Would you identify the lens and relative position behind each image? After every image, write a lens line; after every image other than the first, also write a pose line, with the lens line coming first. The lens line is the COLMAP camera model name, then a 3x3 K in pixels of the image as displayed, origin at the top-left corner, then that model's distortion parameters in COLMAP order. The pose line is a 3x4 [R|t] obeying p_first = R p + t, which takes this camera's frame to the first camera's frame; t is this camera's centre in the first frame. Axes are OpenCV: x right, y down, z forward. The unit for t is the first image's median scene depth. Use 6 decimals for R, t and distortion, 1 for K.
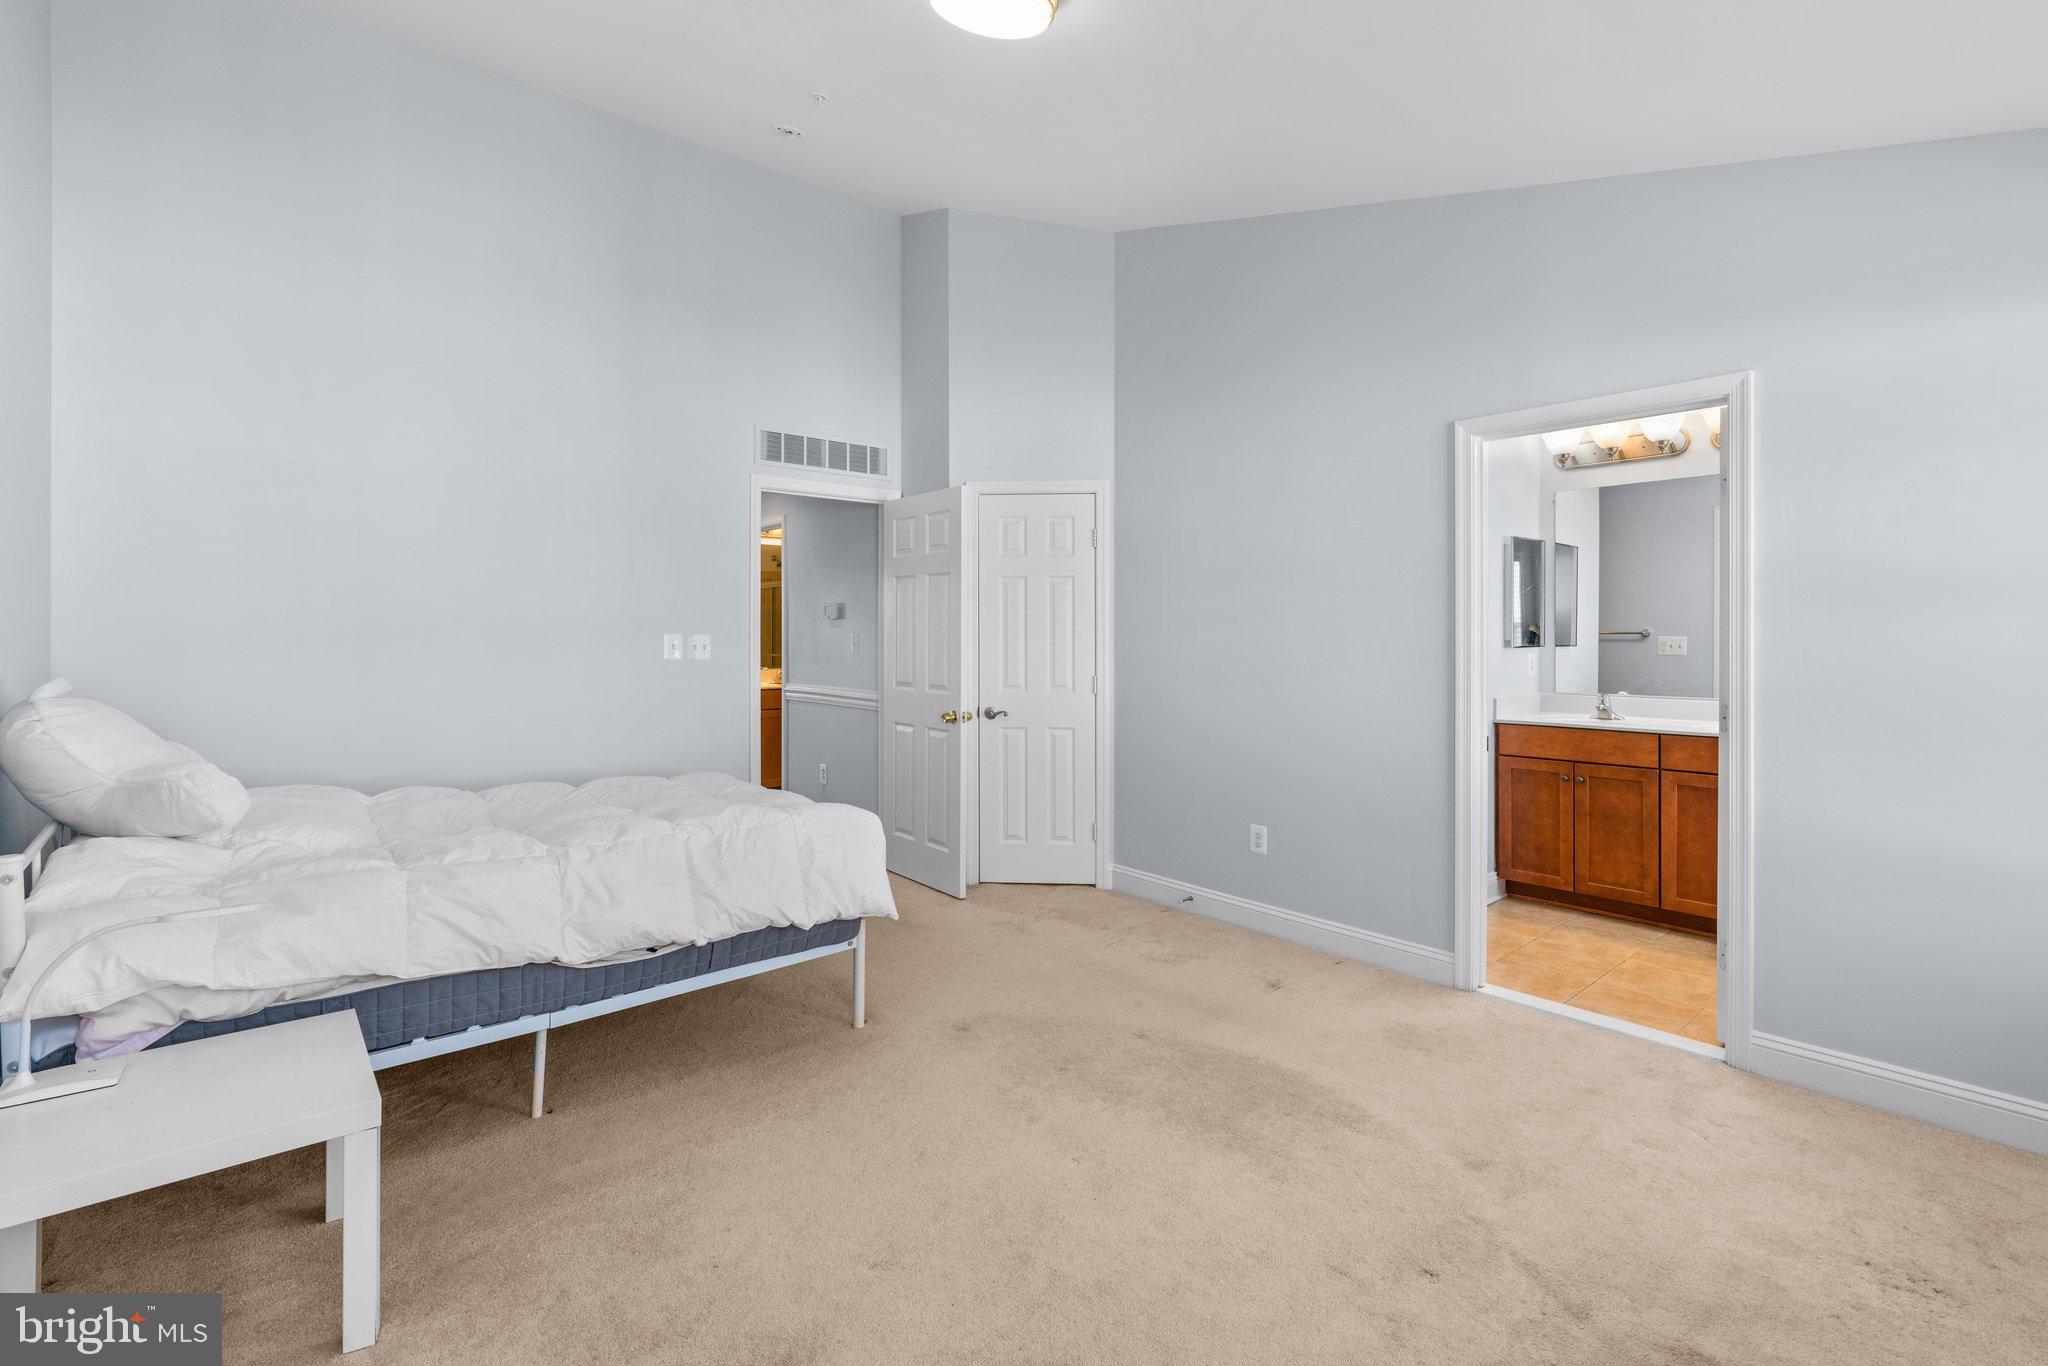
lens RADIAL K [[928.0, 0, 1027.7], [0, 928.0, 664.7], [0, 0, 1]] dist [-0.010625, 0.003238]
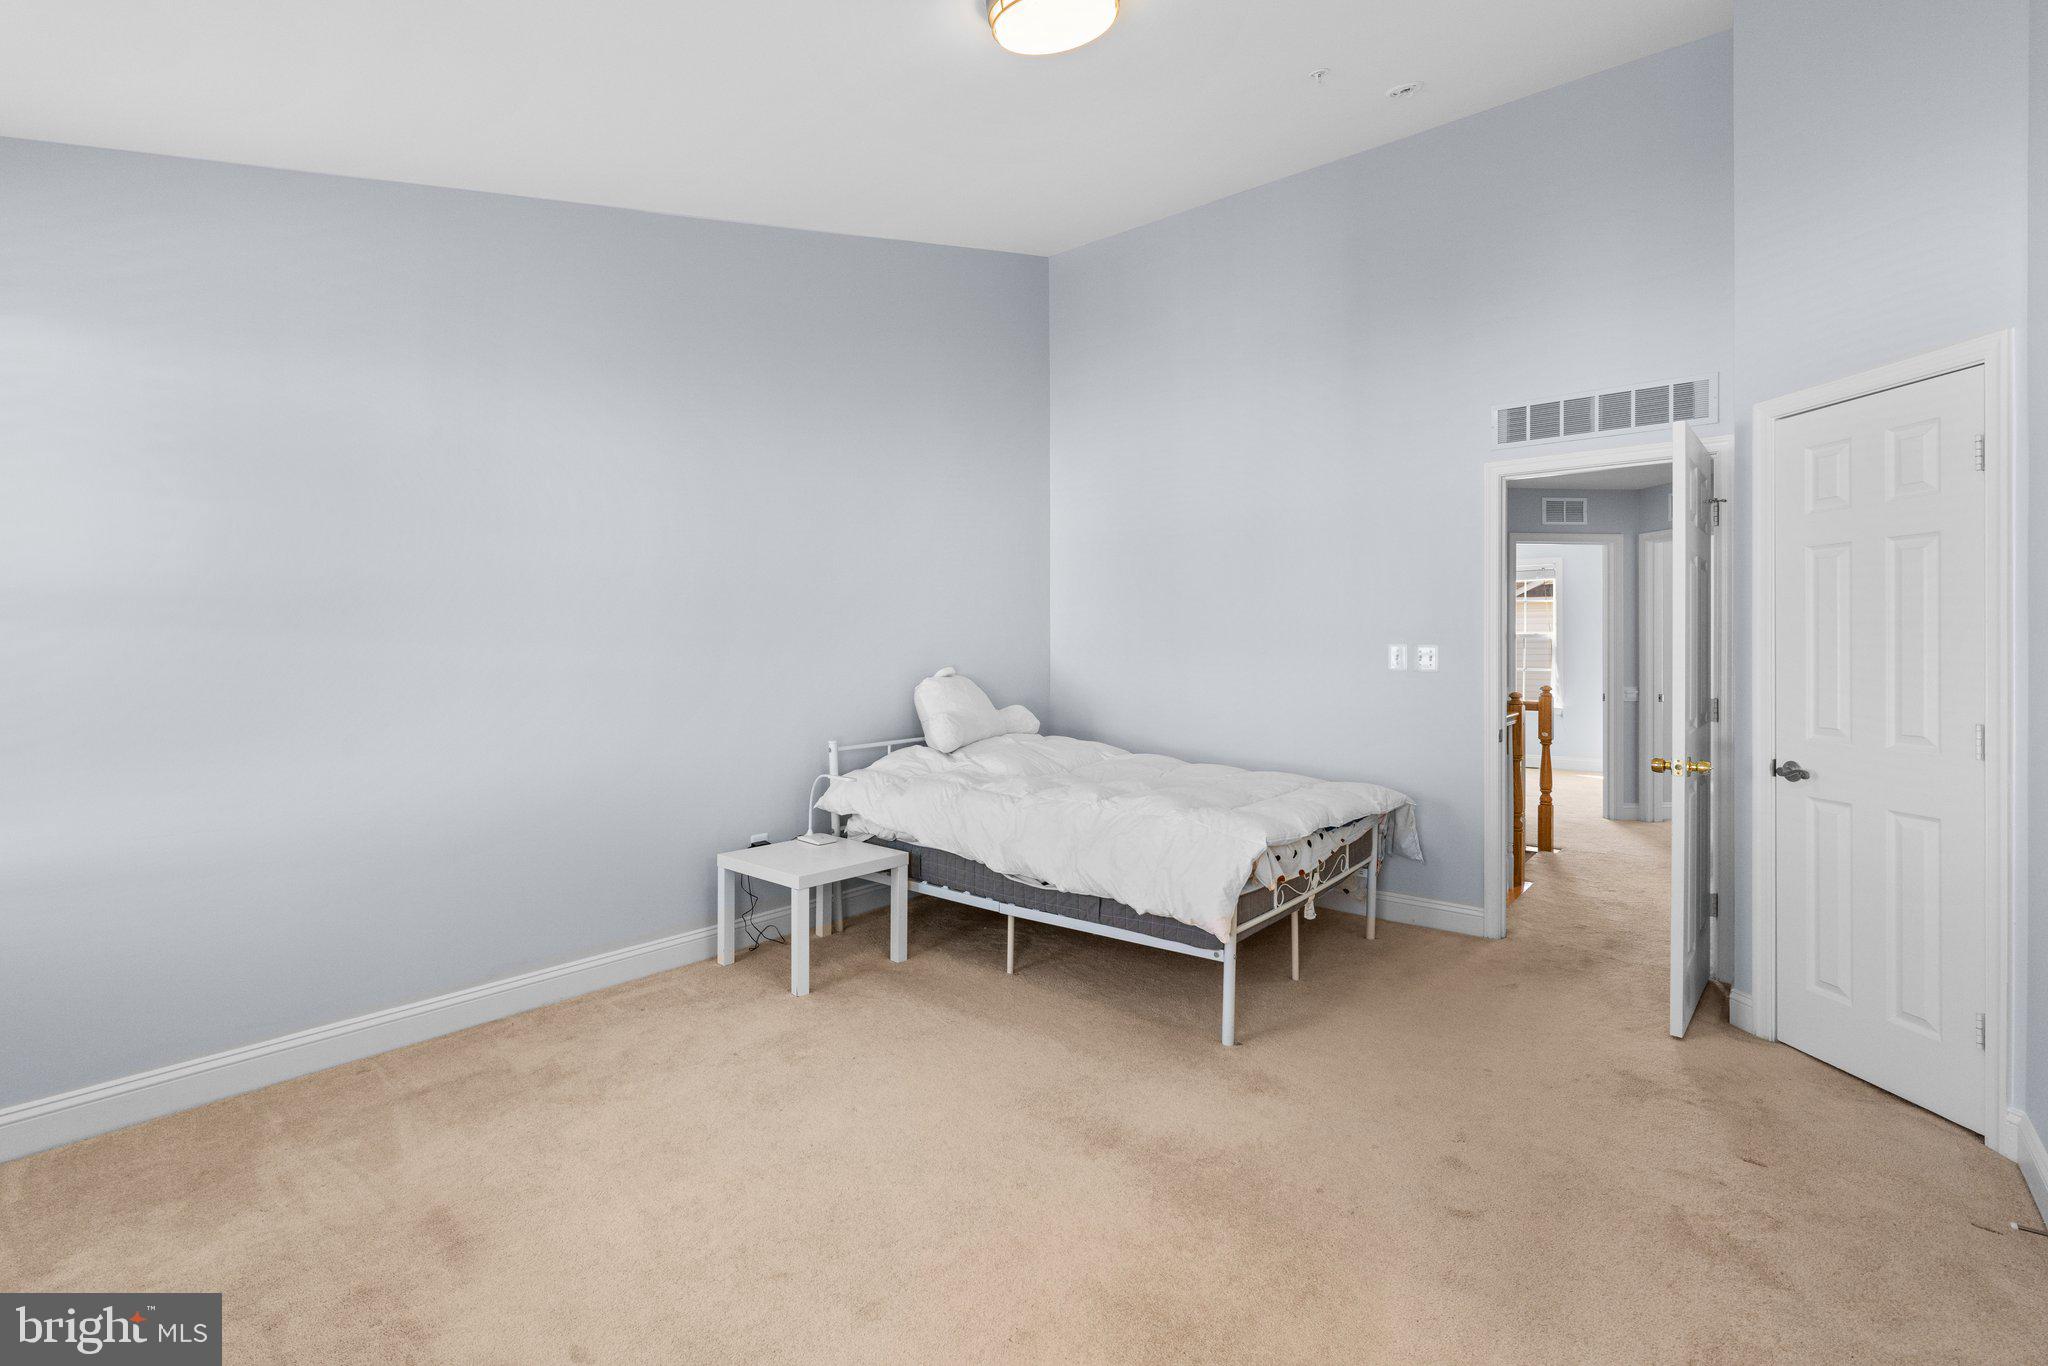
lens RADIAL K [[928.0, 0, 1021.8], [0, 928.0, 671.1], [0, 0, 1]] dist [-0.010625, 0.003238]
pose [[0.167095, 0.026349, -0.985589, 0.503262], [-0.028757, 0.999348, 0.021842, -0.013445], [0.985521, 0.024693, 0.167743, 0.417431]]
